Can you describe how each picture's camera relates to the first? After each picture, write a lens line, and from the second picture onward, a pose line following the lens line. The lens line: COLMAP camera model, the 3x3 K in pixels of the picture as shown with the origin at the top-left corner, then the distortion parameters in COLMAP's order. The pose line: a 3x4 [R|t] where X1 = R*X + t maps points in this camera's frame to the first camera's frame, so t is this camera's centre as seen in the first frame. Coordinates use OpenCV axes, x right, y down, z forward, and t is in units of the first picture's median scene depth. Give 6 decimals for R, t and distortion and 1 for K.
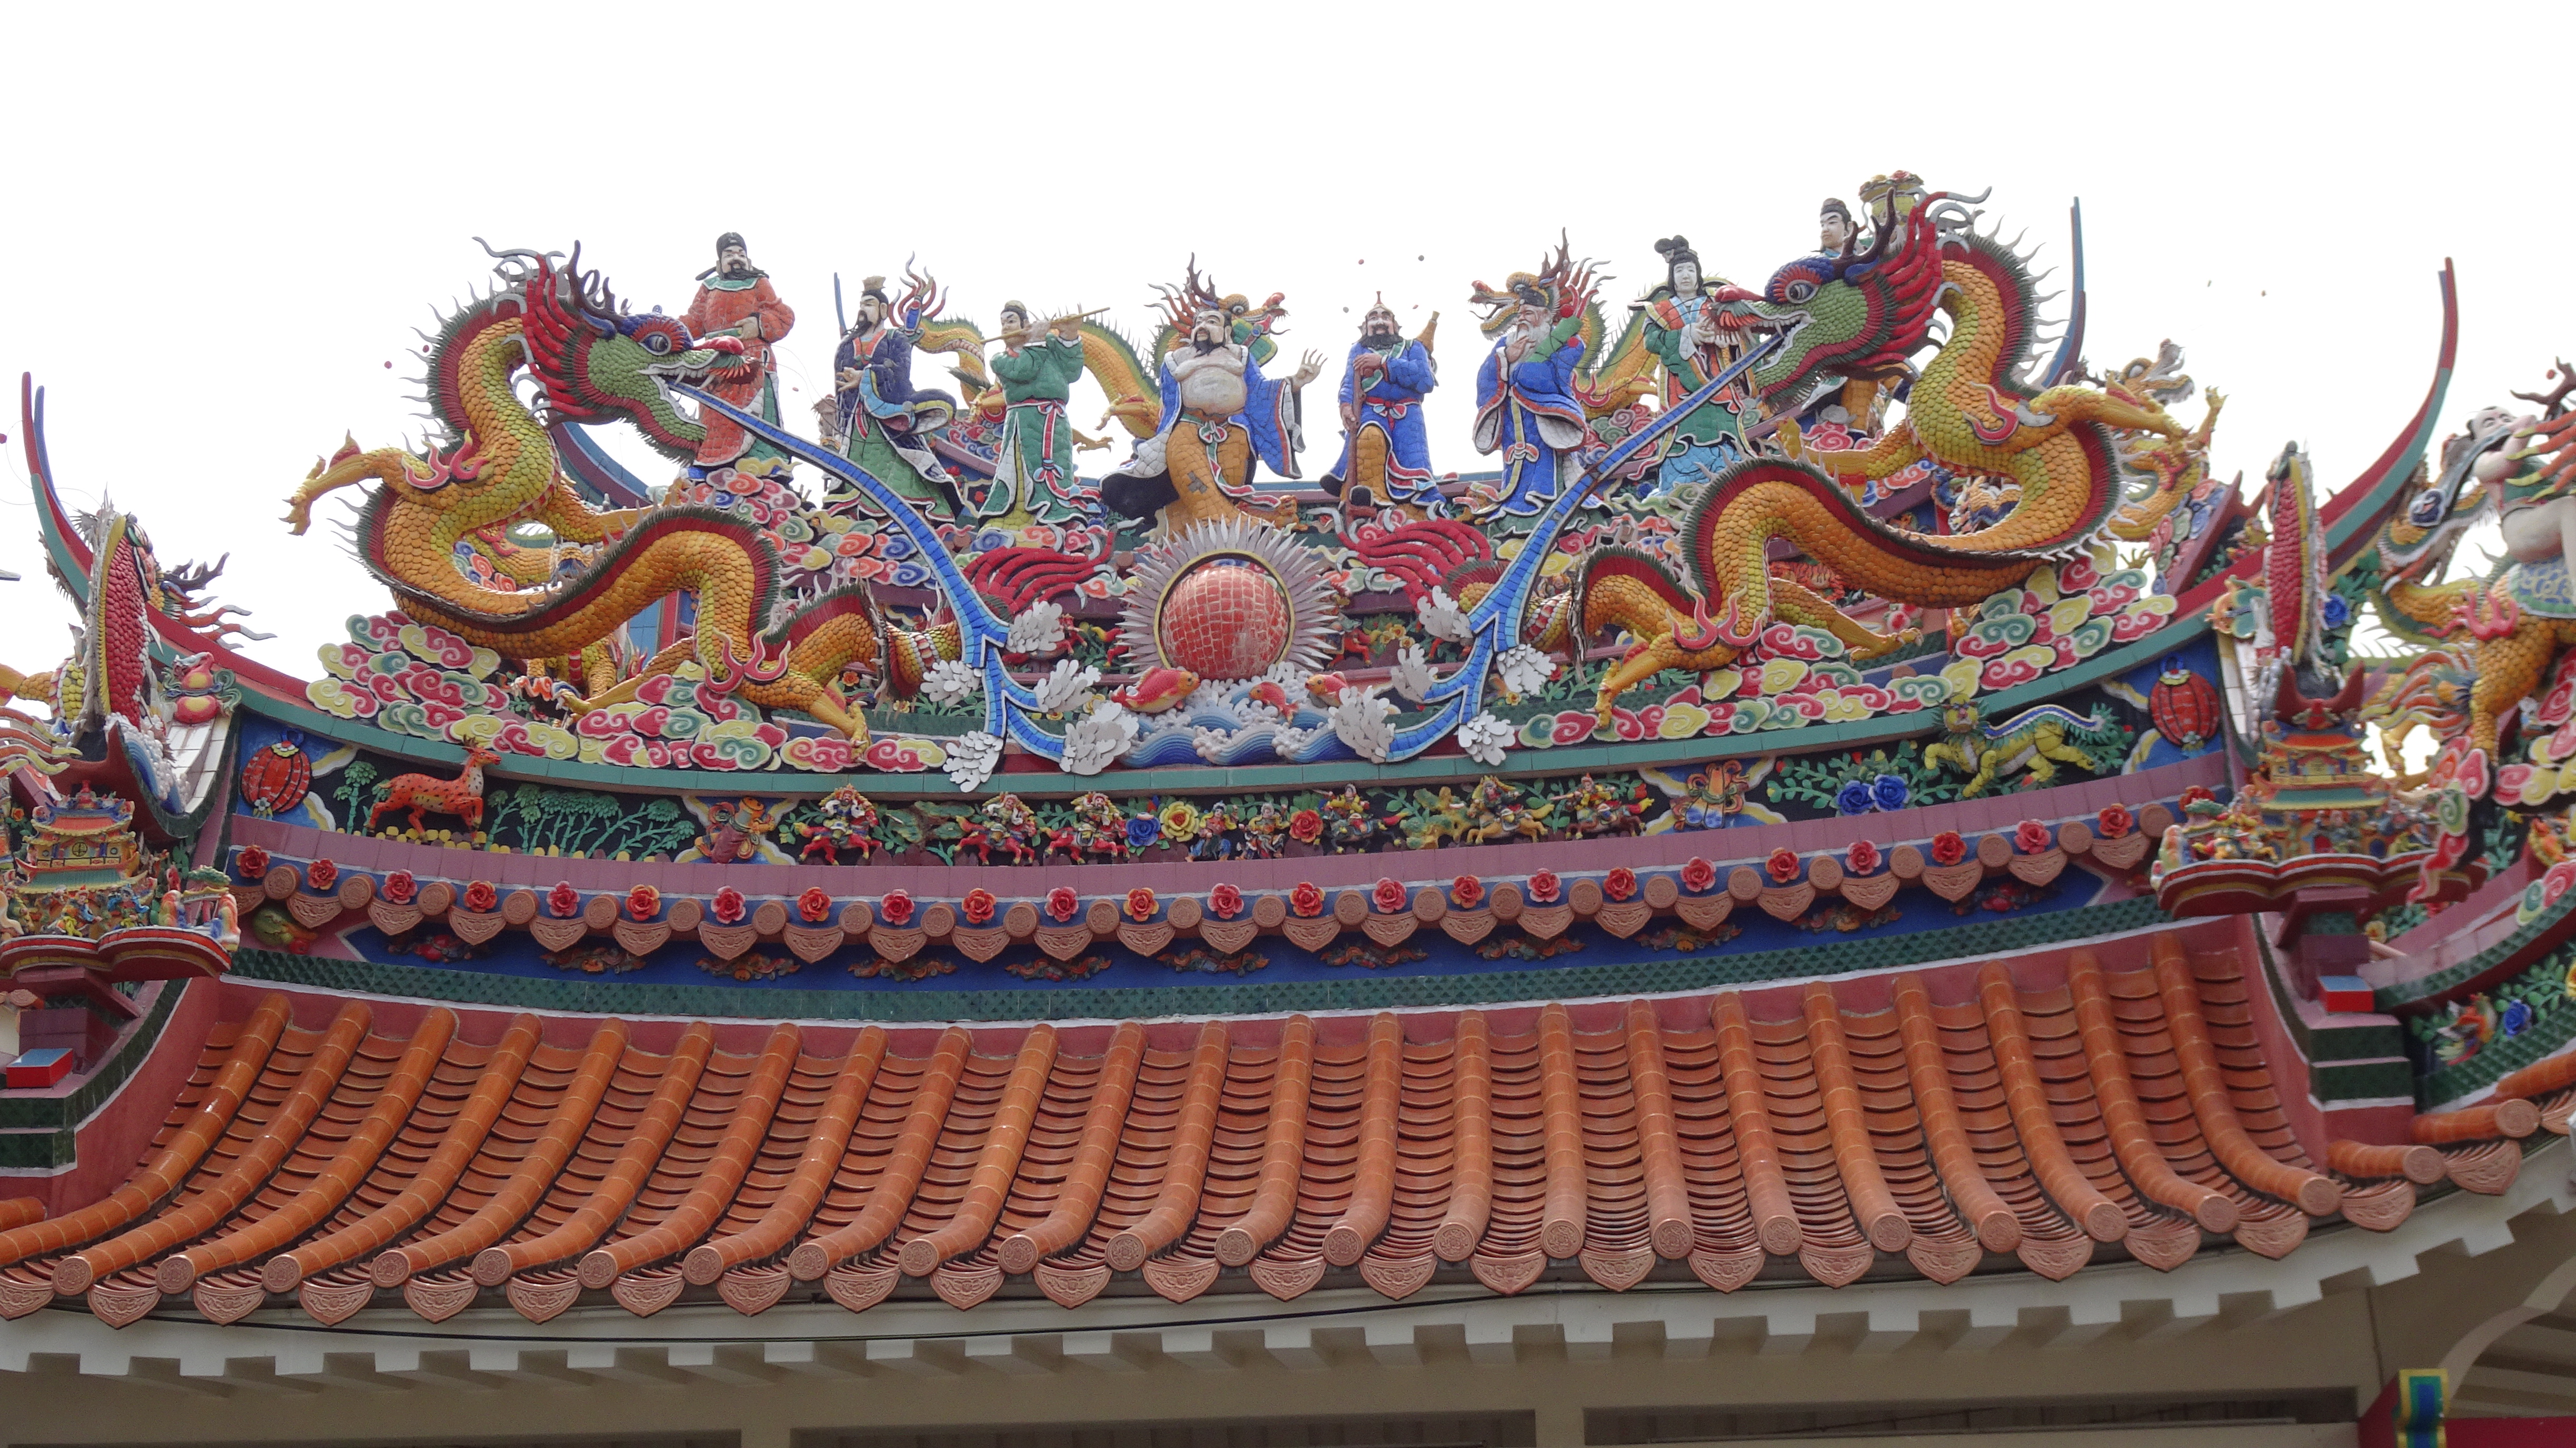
lens RADIAL K [[4953.6, 0, 1288.0], [0, 4953.6, 724.0], [0, 0, 1]] dist [0.166549, -0.071178]
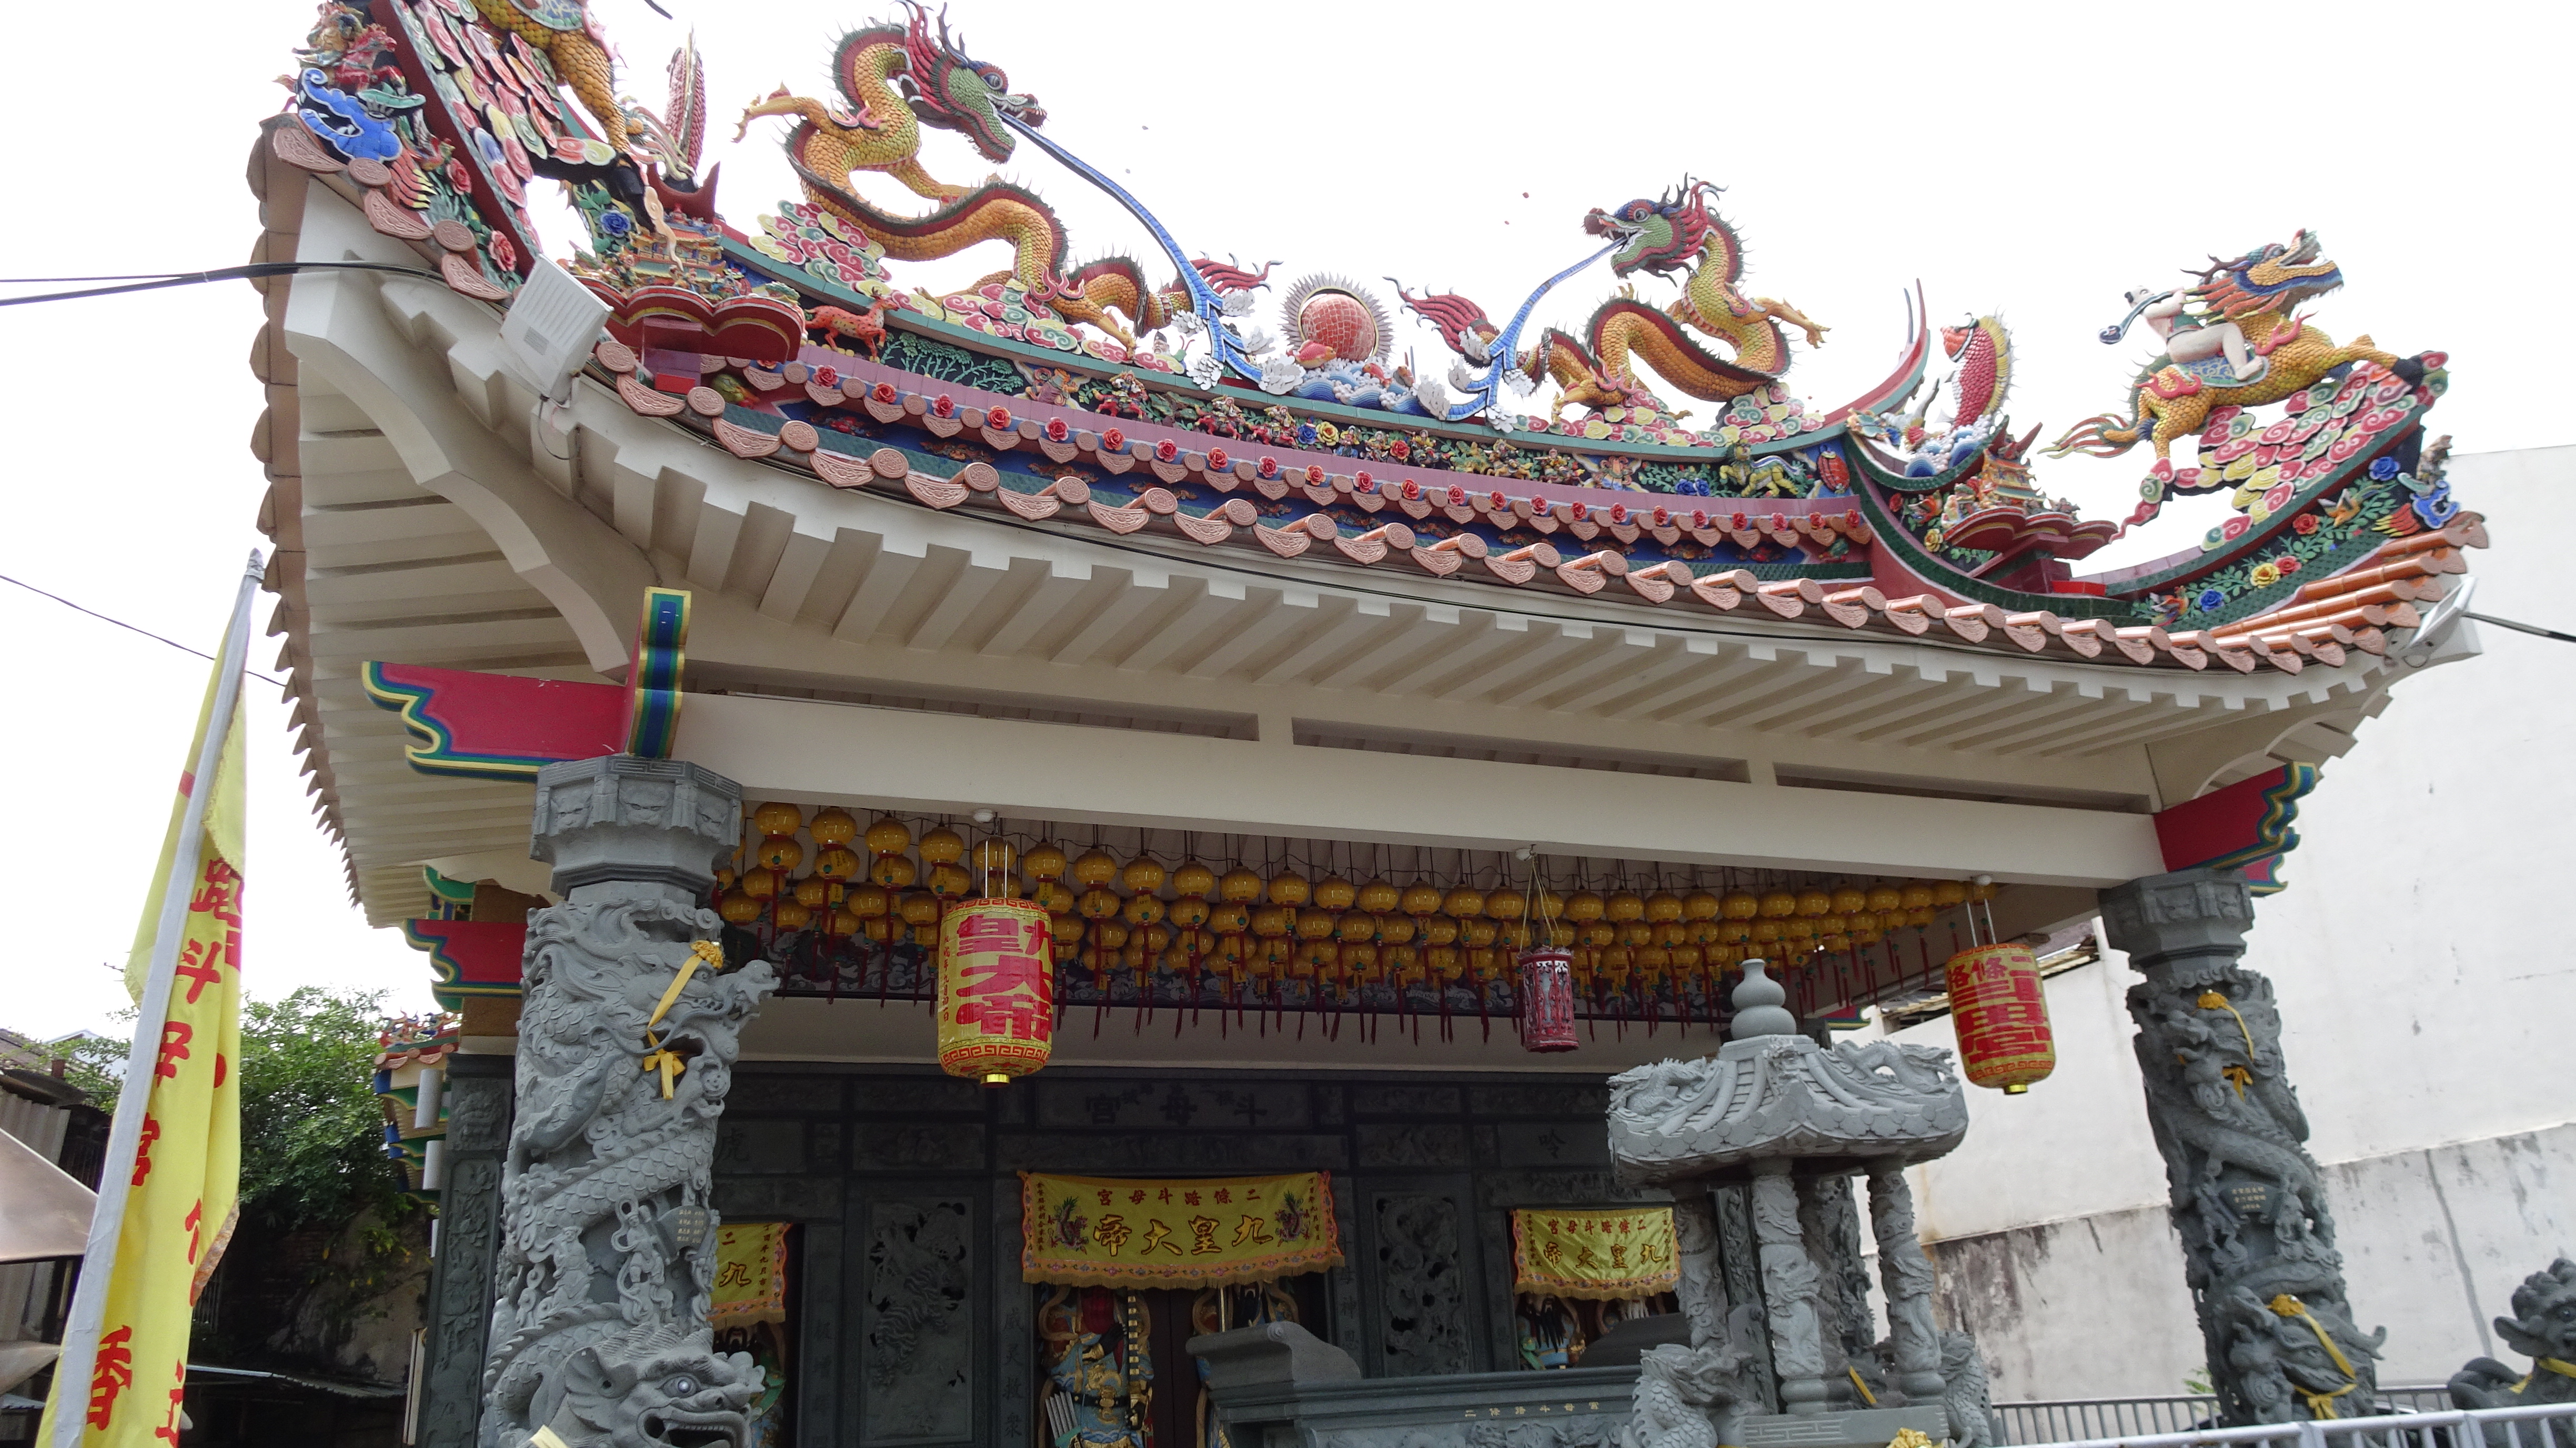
lens RADIAL K [[1866.2, 0, 1288.0], [0, 1866.2, 724.0], [0, 0, 1]] dist [0.064824, -0.002717]
pose [[0.894095, 0.123775, 0.430434, -0.279773], [-0.099912, 0.991957, -0.077708, 0.159971], [-0.436591, 0.026473, 0.899271, 0.465057]]
